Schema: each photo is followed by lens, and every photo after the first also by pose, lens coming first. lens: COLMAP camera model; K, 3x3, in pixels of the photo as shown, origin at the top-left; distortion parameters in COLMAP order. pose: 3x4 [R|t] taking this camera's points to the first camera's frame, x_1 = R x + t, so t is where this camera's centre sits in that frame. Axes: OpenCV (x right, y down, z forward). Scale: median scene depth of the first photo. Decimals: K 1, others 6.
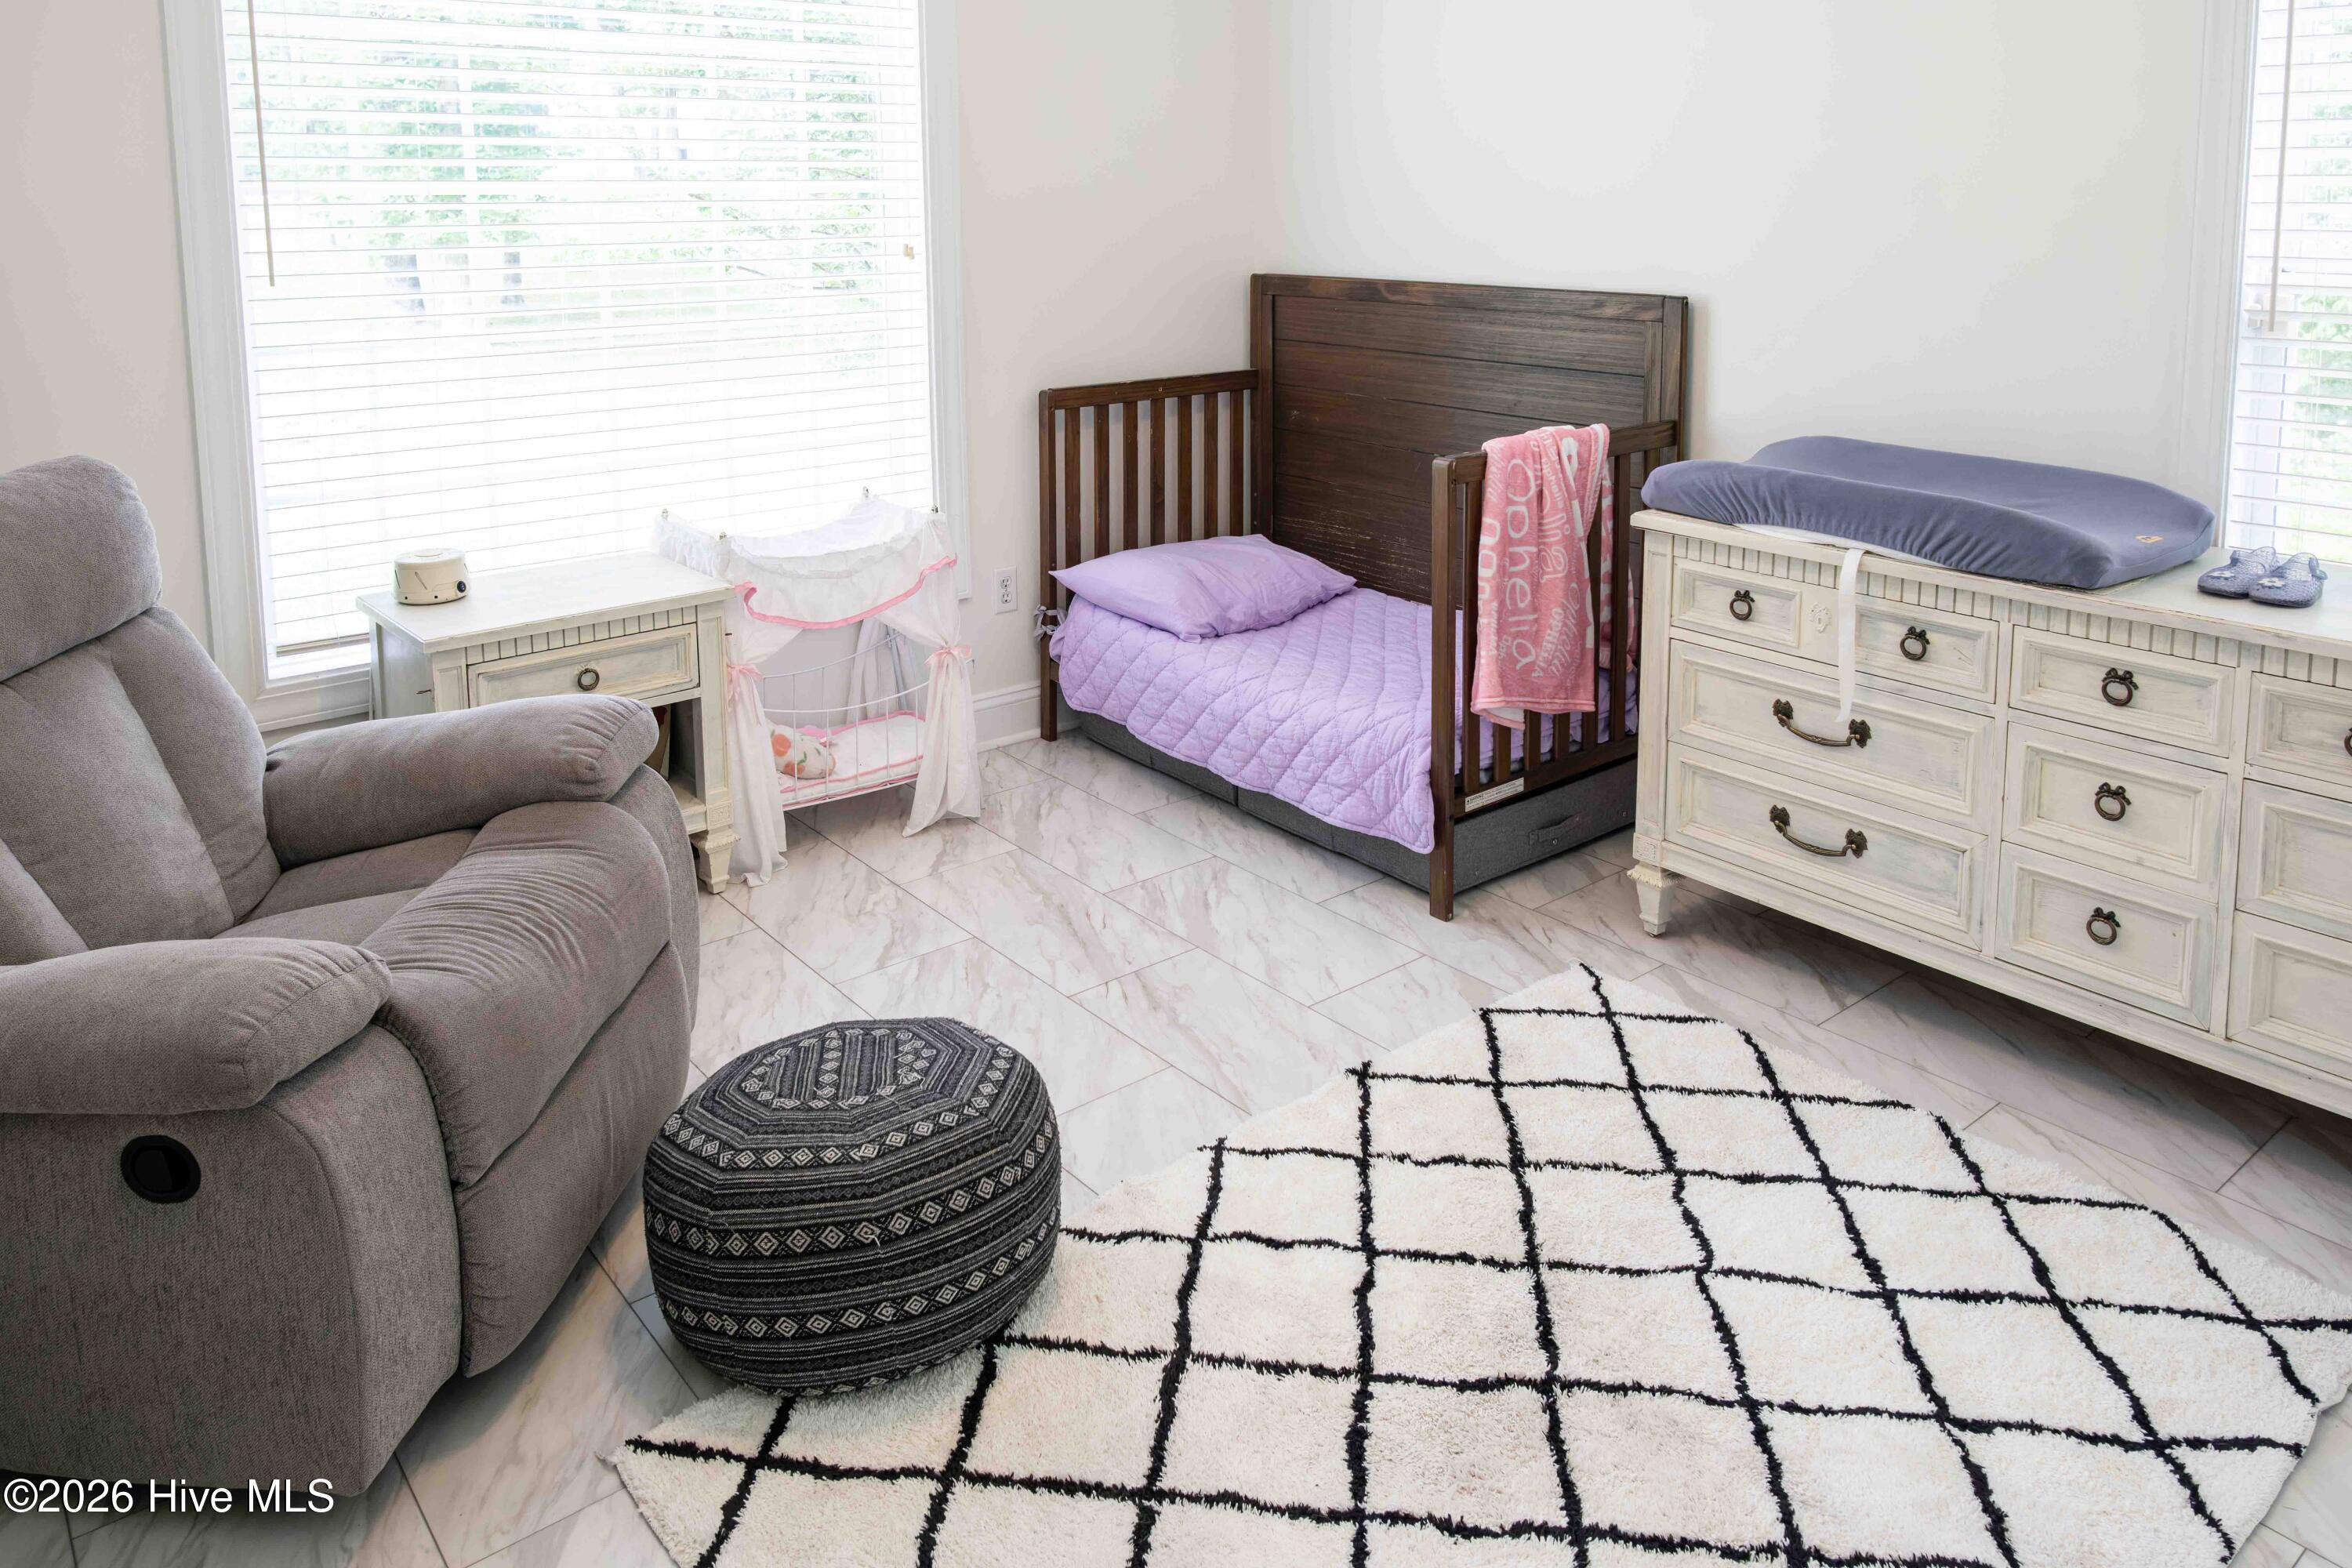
lens RADIAL K [[3031.9, 0, 952.5], [0, 3031.9, 783.9], [0, 0, 1]] dist [0.015195, 0.011326]
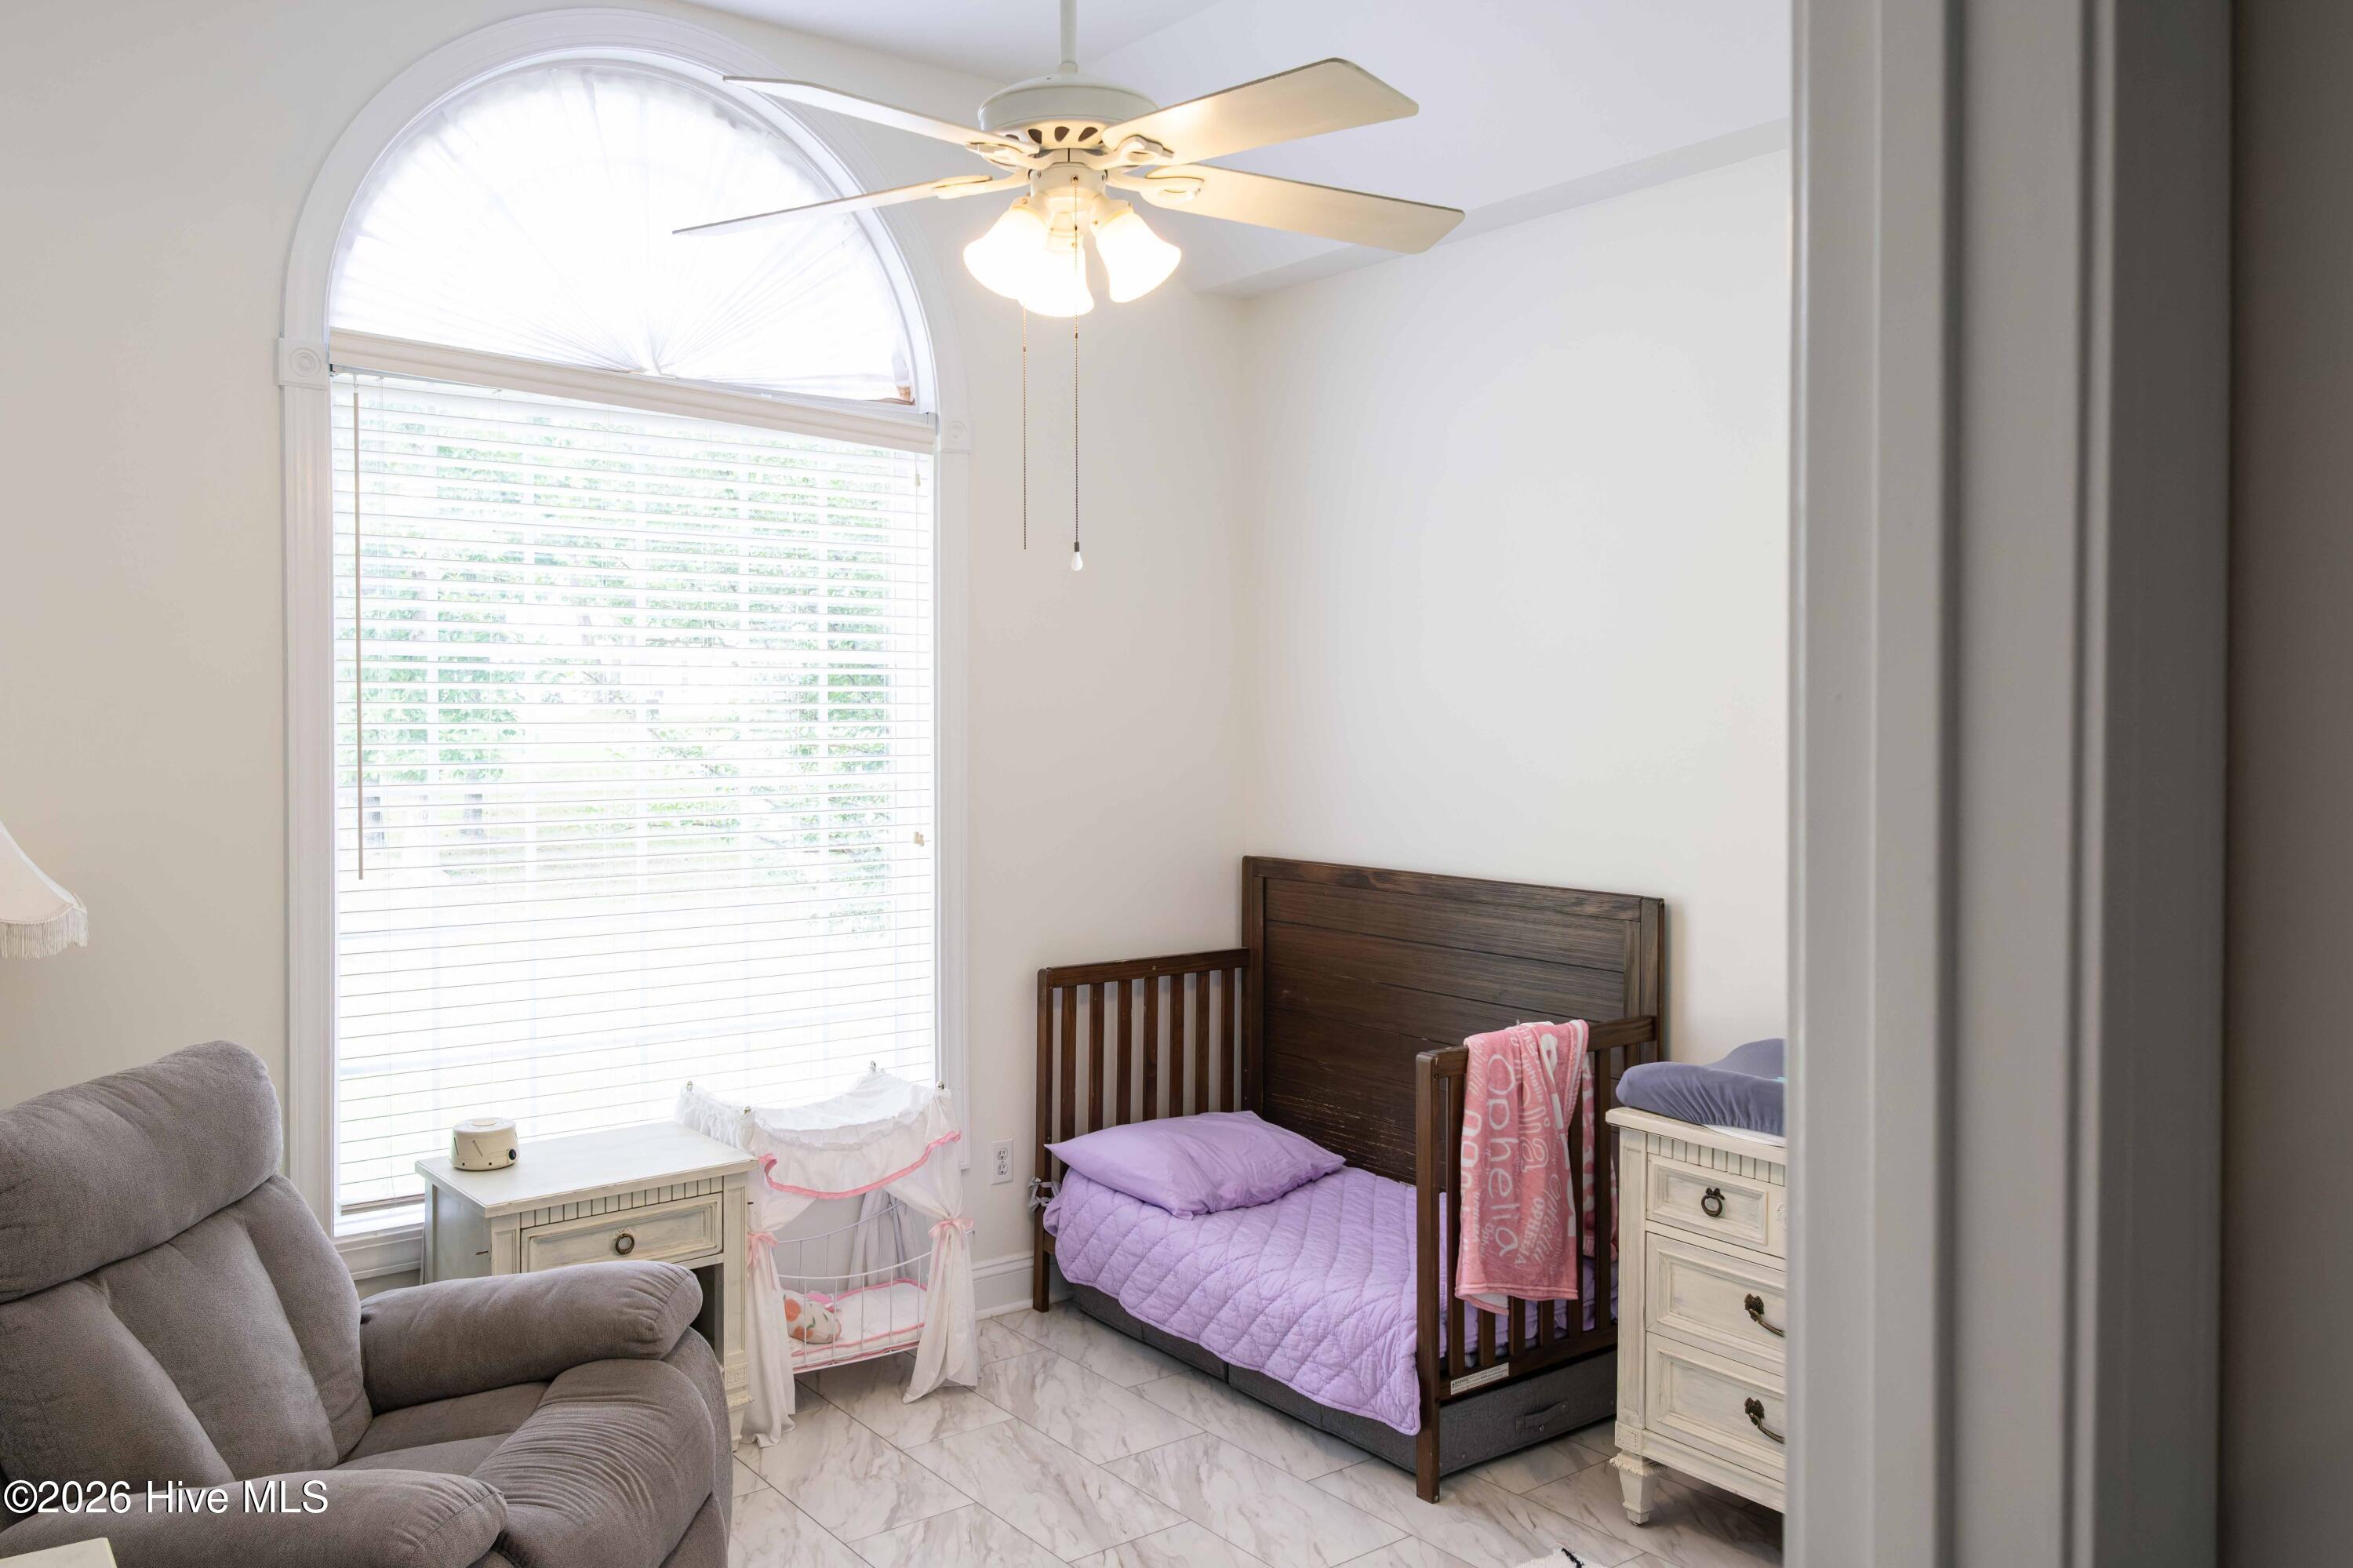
lens RADIAL K [[3197.8, 0, 841.3], [0, 3197.8, 778.5], [0, 0, 1]] dist [0.027704, 0.060835]
pose [[0.999350, 0.023691, -0.027188, -0.013517], [-0.028104, 0.984076, -0.175515, 0.000064], [0.022597, 0.176165, 0.984101, -0.115596]]
